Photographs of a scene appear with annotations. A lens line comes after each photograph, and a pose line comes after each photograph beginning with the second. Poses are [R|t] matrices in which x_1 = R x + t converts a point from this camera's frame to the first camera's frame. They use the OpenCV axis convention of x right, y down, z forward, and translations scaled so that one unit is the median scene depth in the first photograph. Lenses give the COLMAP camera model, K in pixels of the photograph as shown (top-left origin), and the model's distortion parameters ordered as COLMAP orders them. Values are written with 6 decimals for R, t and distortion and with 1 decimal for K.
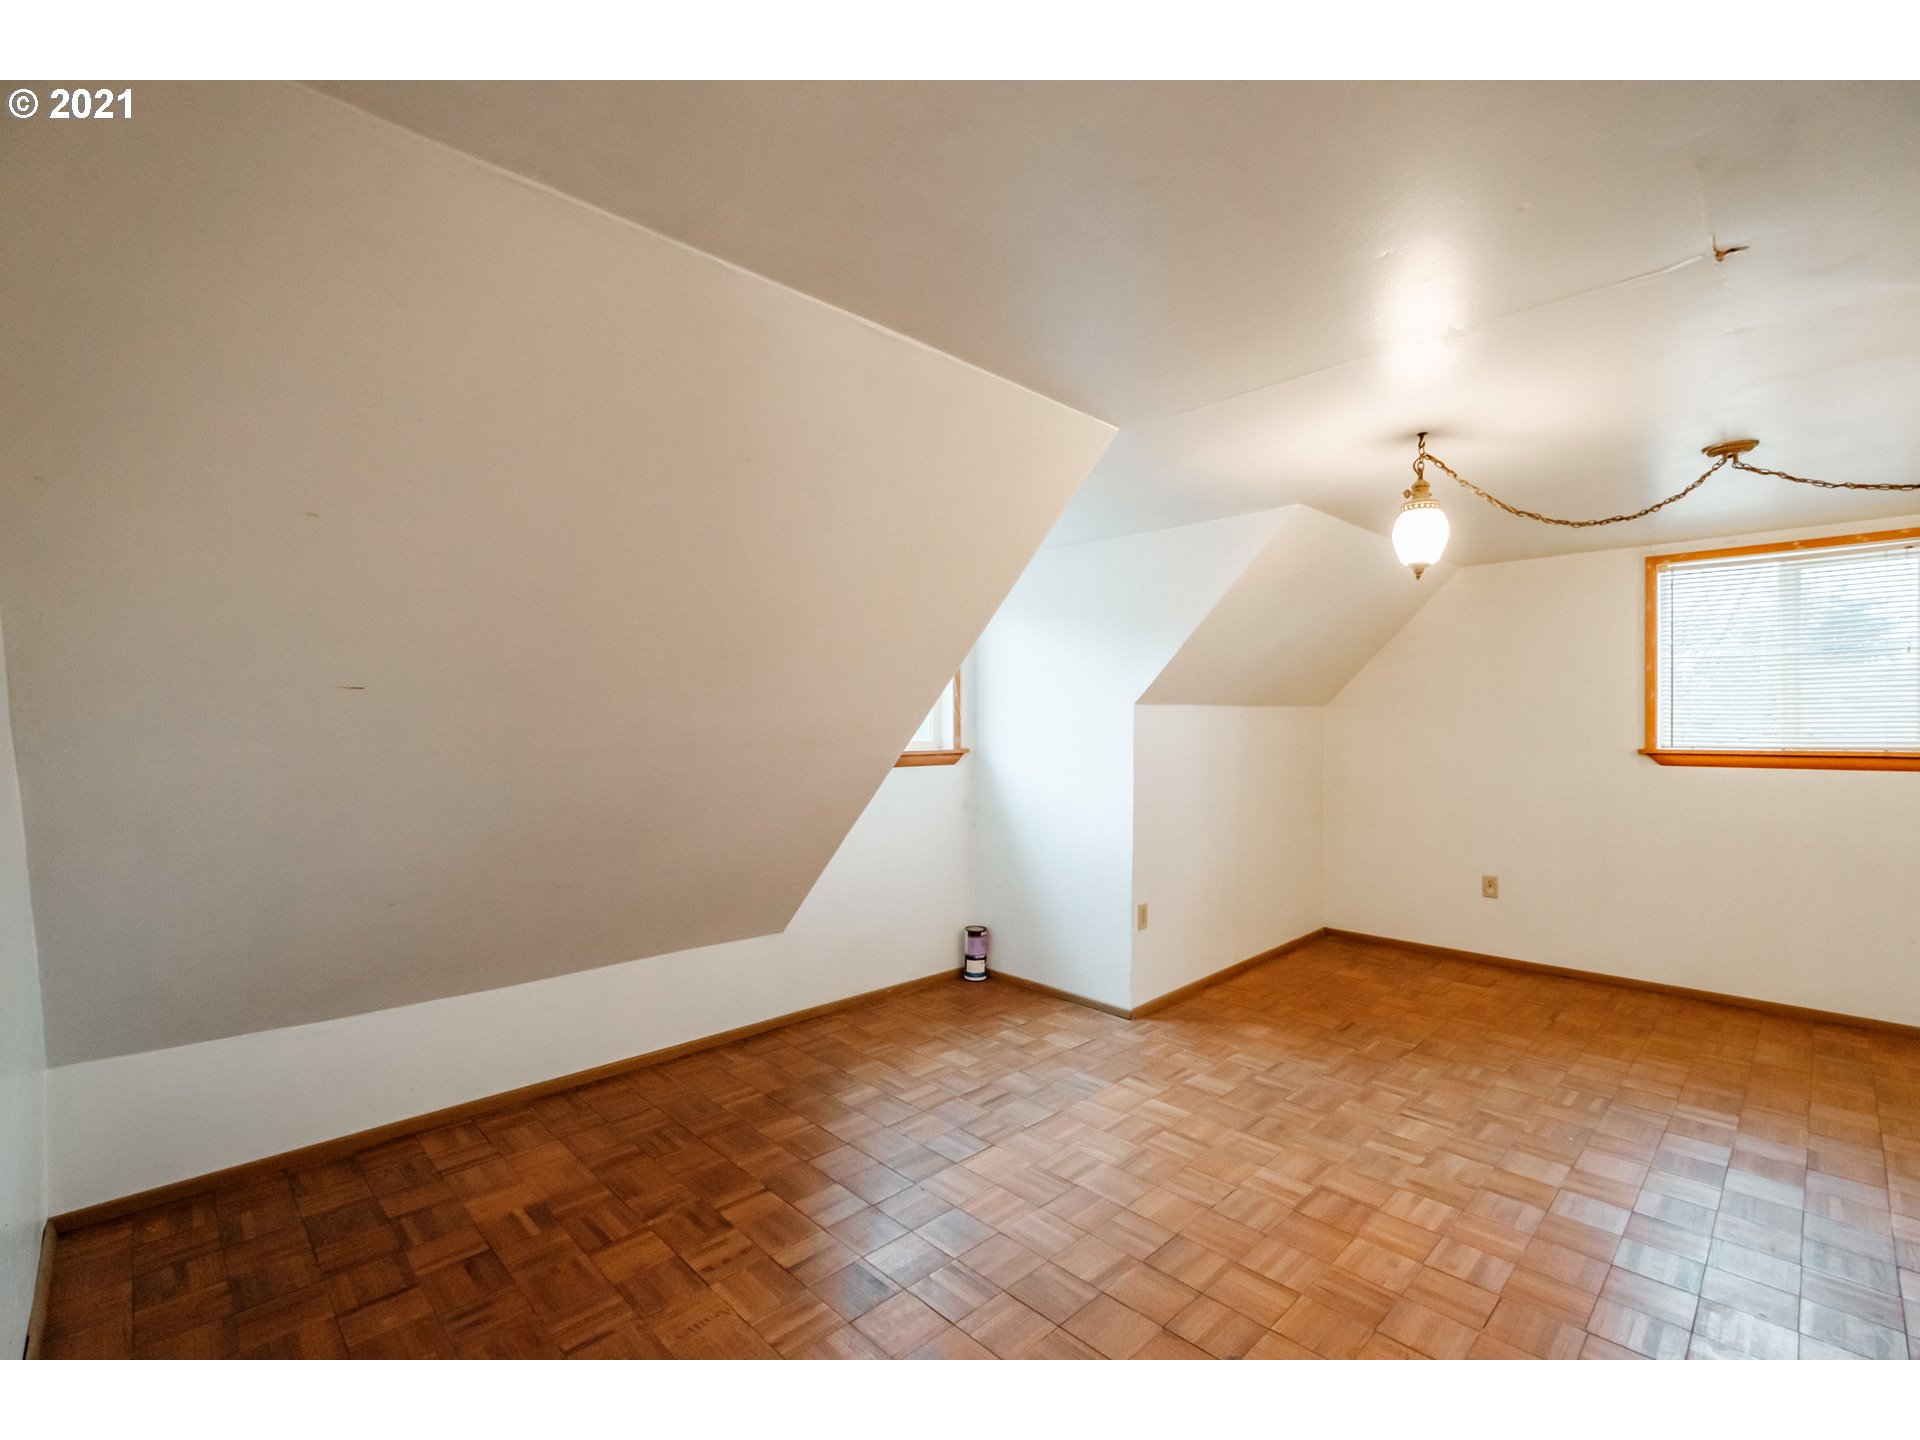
lens RADIAL K [[851.6, 0, 954.6], [0, 851.6, 719.4], [0, 0, 1]] dist [-0.002866, -0.000384]
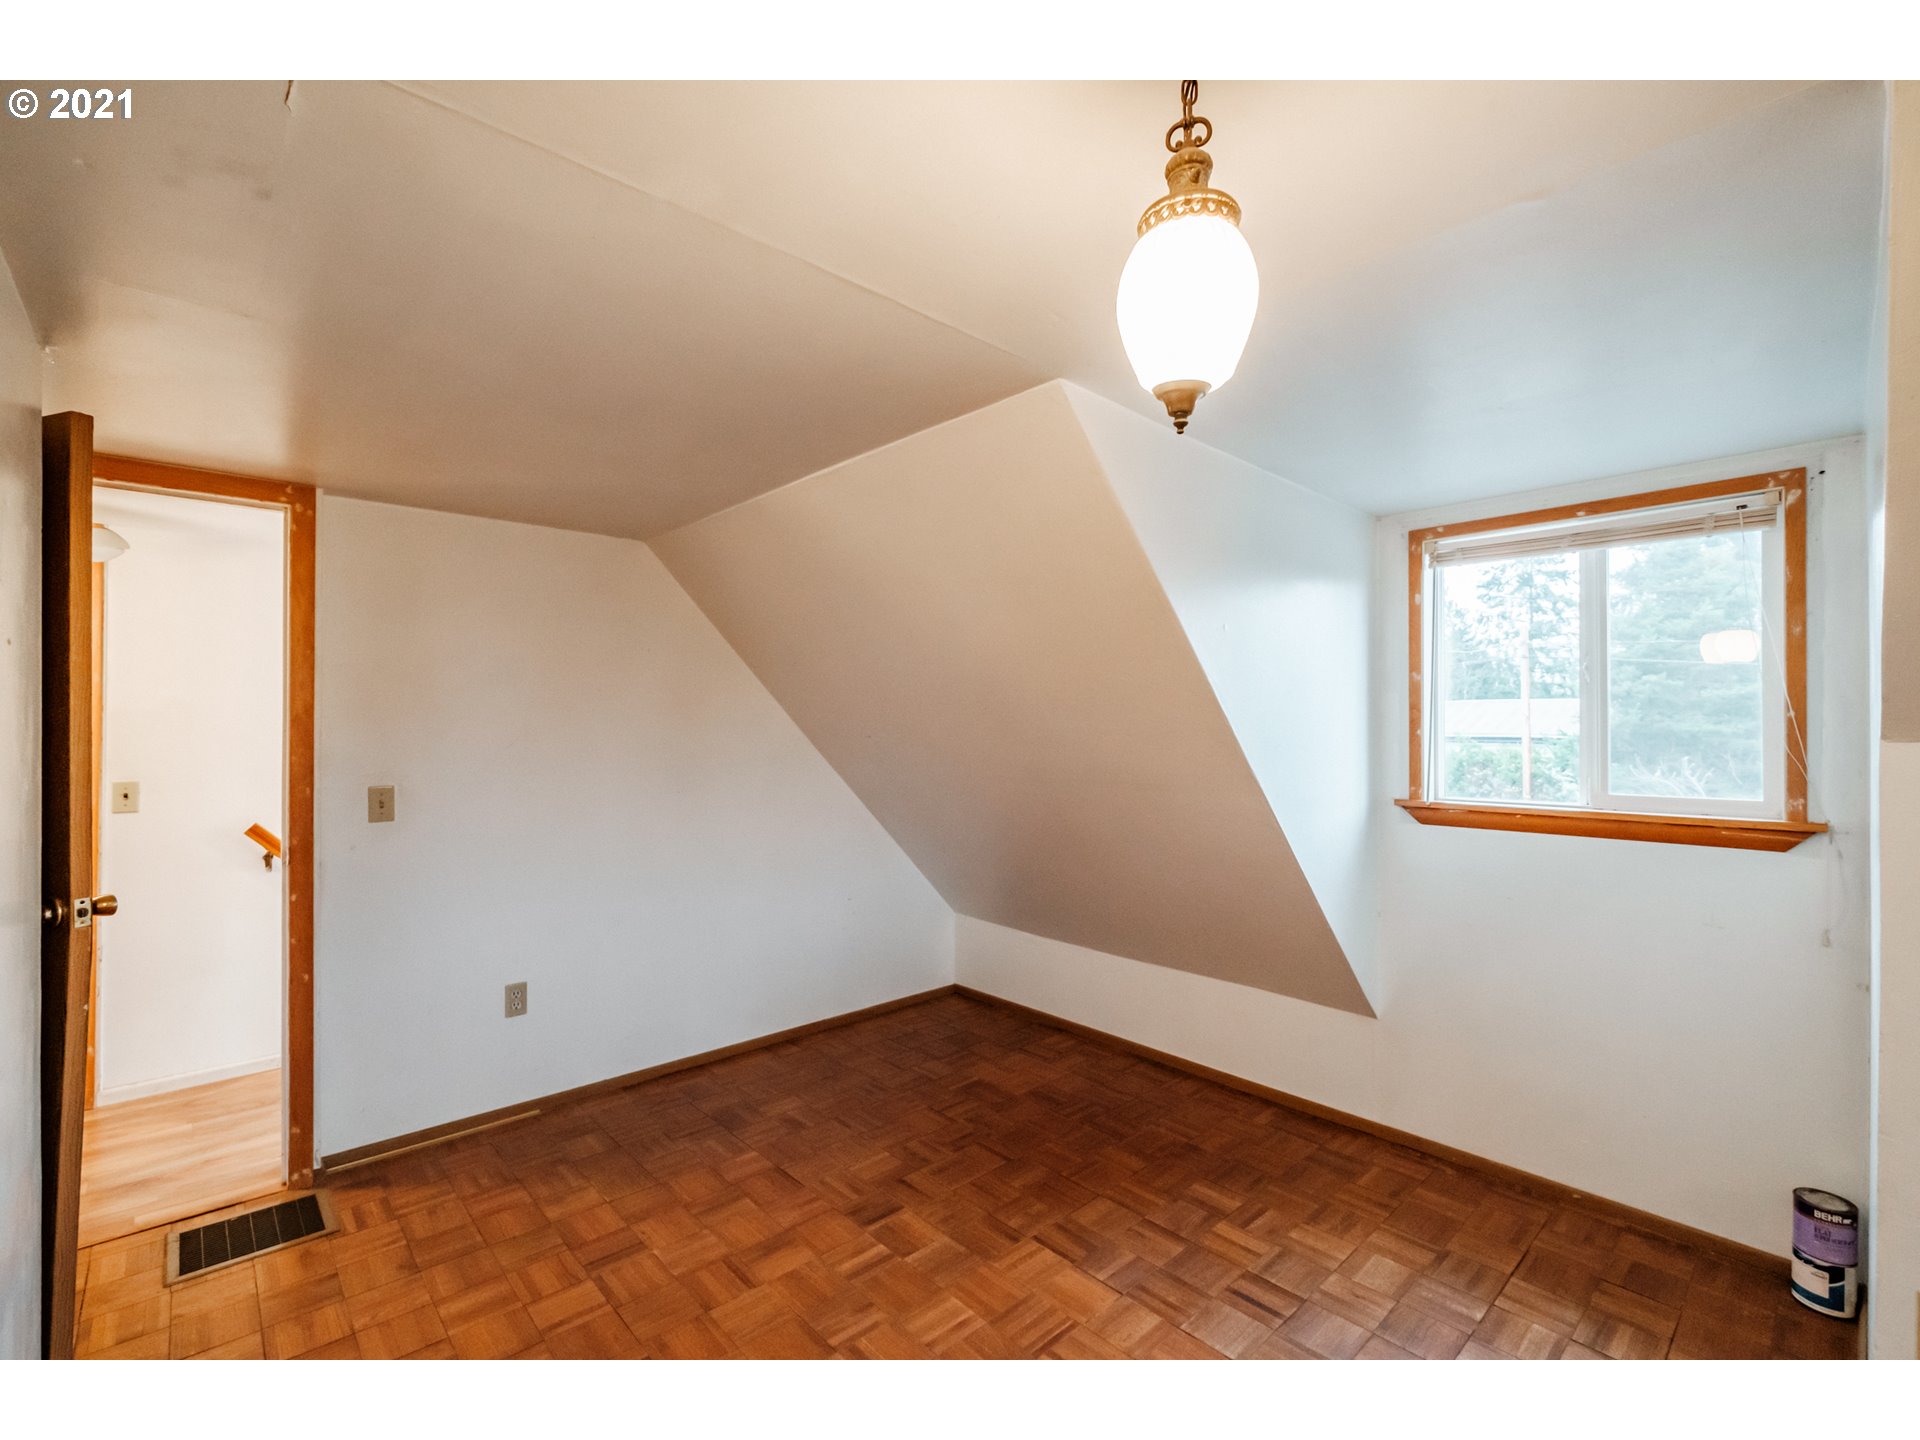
lens RADIAL K [[851.6, 0, 955.2], [0, 851.6, 726.7], [0, 0, 1]] dist [-0.002866, -0.000384]
pose [[-0.028737, -0.003750, -0.999580, 0.679938], [-0.000384, 0.999993, -0.003740, -0.025317], [0.999587, 0.000276, -0.028739, 0.689626]]
